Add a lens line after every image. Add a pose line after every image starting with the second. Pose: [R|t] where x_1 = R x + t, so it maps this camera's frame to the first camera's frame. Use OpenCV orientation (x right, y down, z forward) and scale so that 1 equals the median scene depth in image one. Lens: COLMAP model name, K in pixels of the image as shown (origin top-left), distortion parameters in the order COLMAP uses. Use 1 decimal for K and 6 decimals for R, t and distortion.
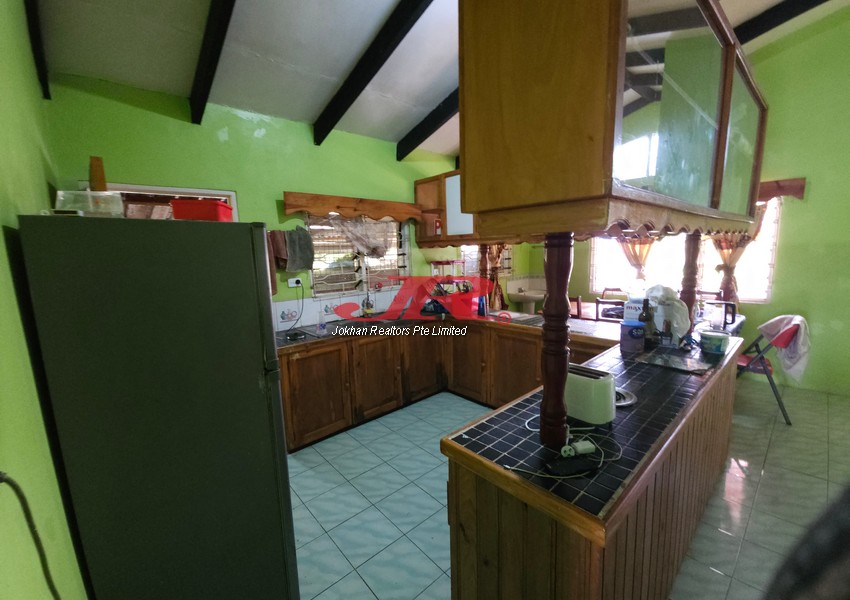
lens RADIAL K [[346.4, 0, 420.8], [0, 346.4, 307.3], [0, 0, 1]] dist [0.010463, -0.009135]
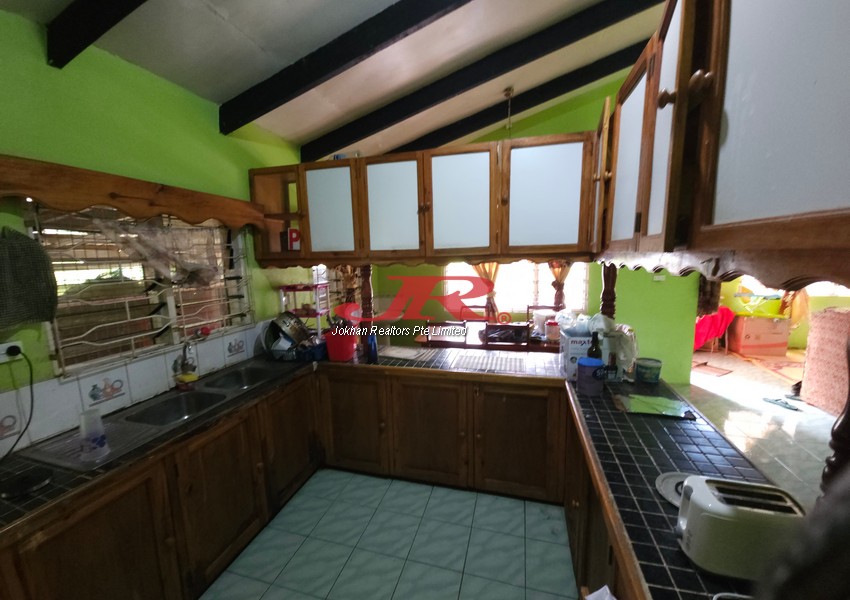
lens RADIAL K [[346.4, 0, 420.8], [0, 346.4, 307.3], [0, 0, 1]] dist [0.010463, -0.009135]
pose [[0.843622, -0.067490, 0.532679, -0.122376], [0.082901, 0.996545, -0.005033, -0.072145], [-0.530499, 0.048405, 0.846303, 0.286966]]
